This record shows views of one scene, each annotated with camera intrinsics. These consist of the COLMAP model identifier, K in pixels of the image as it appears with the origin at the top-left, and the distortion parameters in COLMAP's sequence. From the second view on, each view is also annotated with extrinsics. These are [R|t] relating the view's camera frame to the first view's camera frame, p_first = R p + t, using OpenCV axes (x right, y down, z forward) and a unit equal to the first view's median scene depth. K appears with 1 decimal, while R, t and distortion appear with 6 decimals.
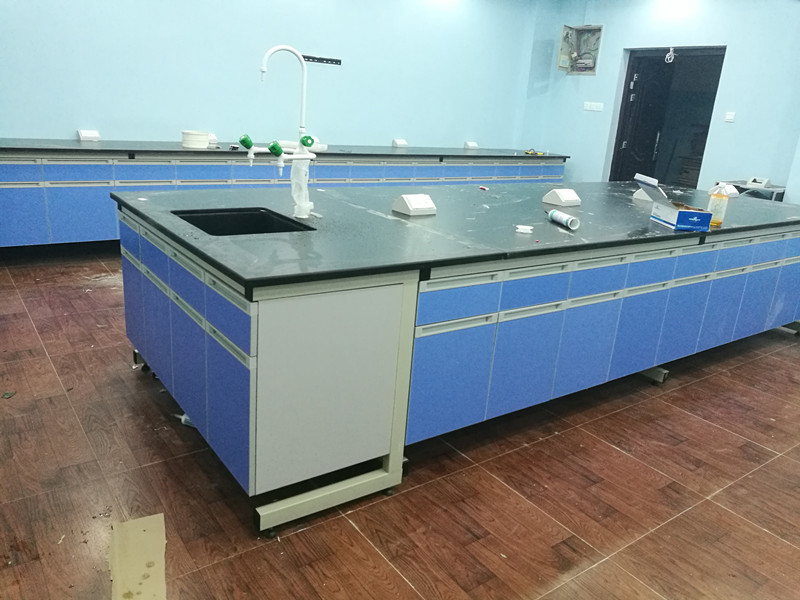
lens RADIAL K [[635.3, 0, 402.8], [0, 635.3, 291.9], [0, 0, 1]] dist [0.001222, 0.018804]
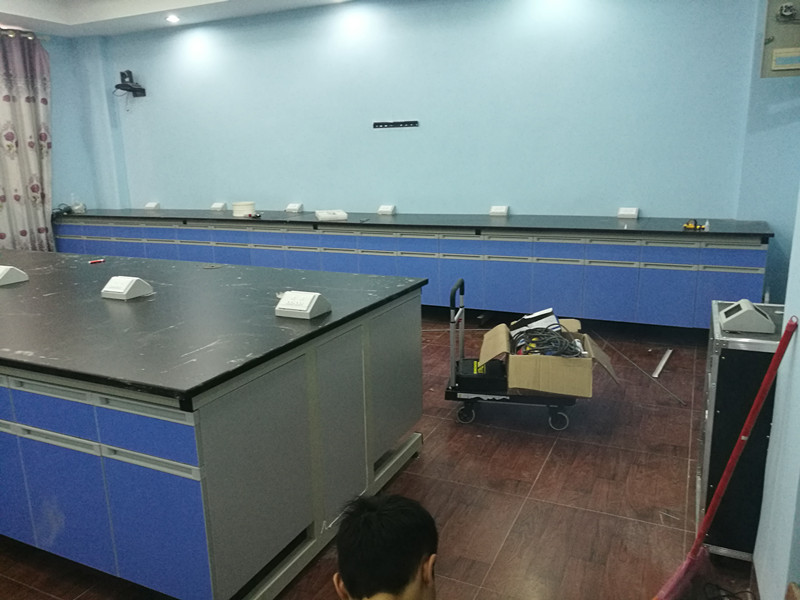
lens RADIAL K [[635.3, 0, 402.8], [0, 635.3, 291.9], [0, 0, 1]] dist [0.001222, 0.018804]
pose [[0.460164, 0.101033, -0.882066, 1.478847], [-0.201328, 0.979498, 0.007163, -0.269608], [0.864706, 0.174289, 0.471071, 1.243821]]
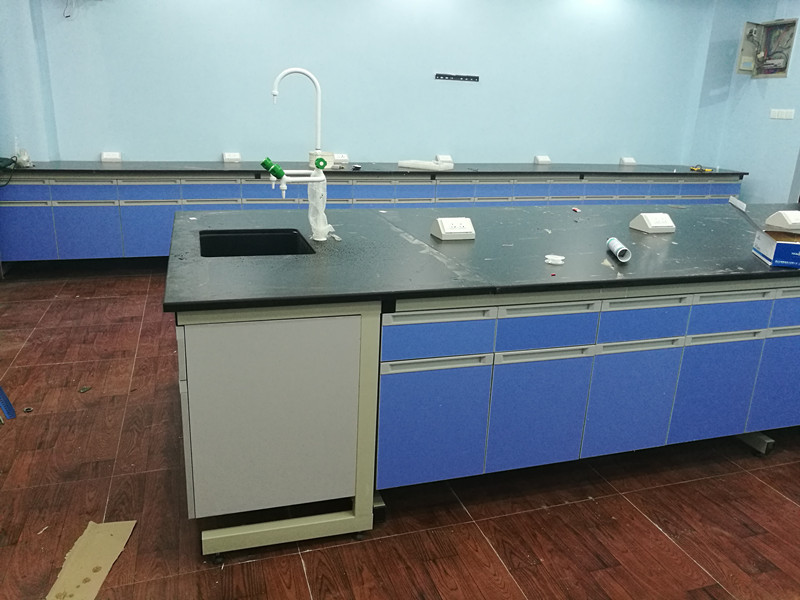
lens RADIAL K [[635.3, 0, 402.8], [0, 635.3, 291.9], [0, 0, 1]] dist [0.001222, 0.018804]
pose [[0.948163, 0.052093, -0.313486, 0.241055], [-0.059794, 0.998098, -0.014996, -0.025544], [0.312109, 0.032963, 0.949474, 0.093358]]
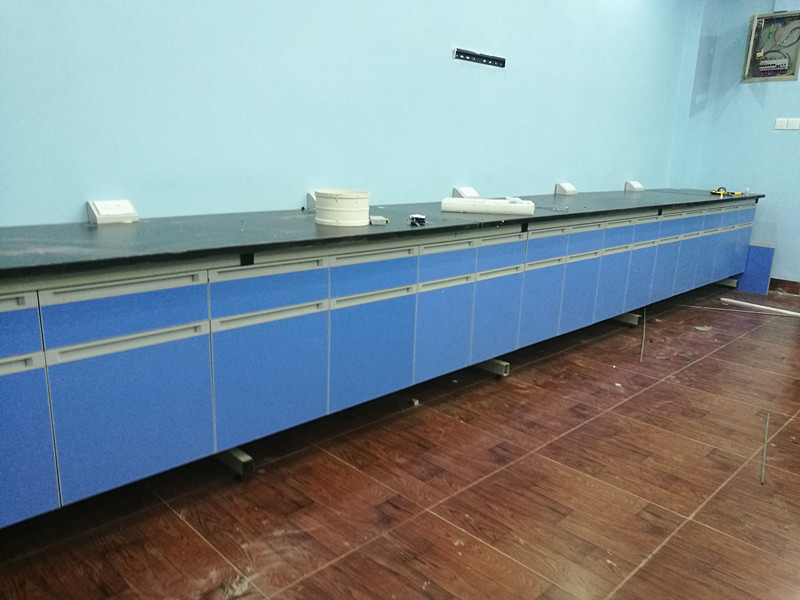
lens RADIAL K [[614.8, 0, 399.4], [0, 614.8, 313.8], [0, 0, 1]] dist [0.003274, 0.006052]
pose [[0.989778, -0.081912, 0.116746, -0.588757], [0.085334, 0.996048, -0.024609, -0.246937], [-0.114268, 0.034320, 0.992857, 0.916313]]
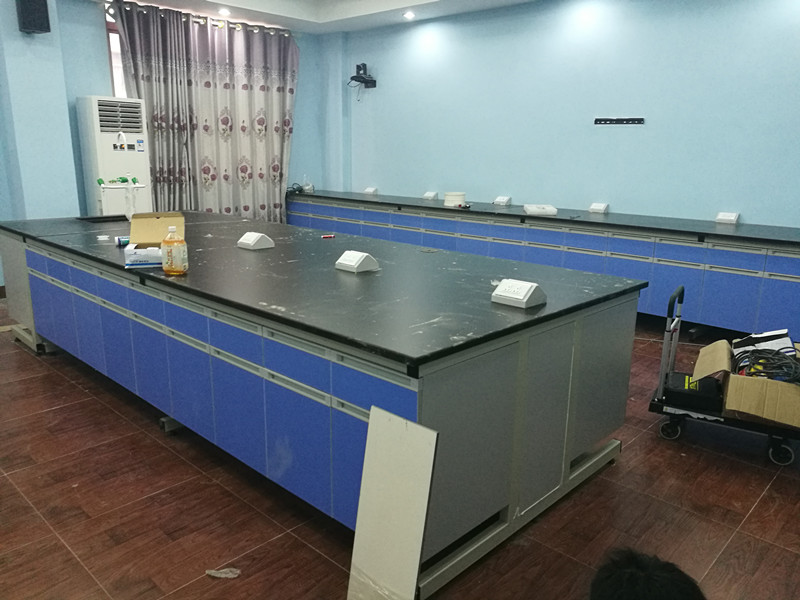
lens RADIAL K [[635.3, 0, 402.8], [0, 635.3, 291.9], [0, 0, 1]] dist [0.001222, 0.018804]
pose [[0.170858, 0.143612, -0.974773, 1.486383], [-0.293409, 0.951853, 0.088806, -0.254674], [0.940595, 0.270834, 0.204768, 1.208501]]
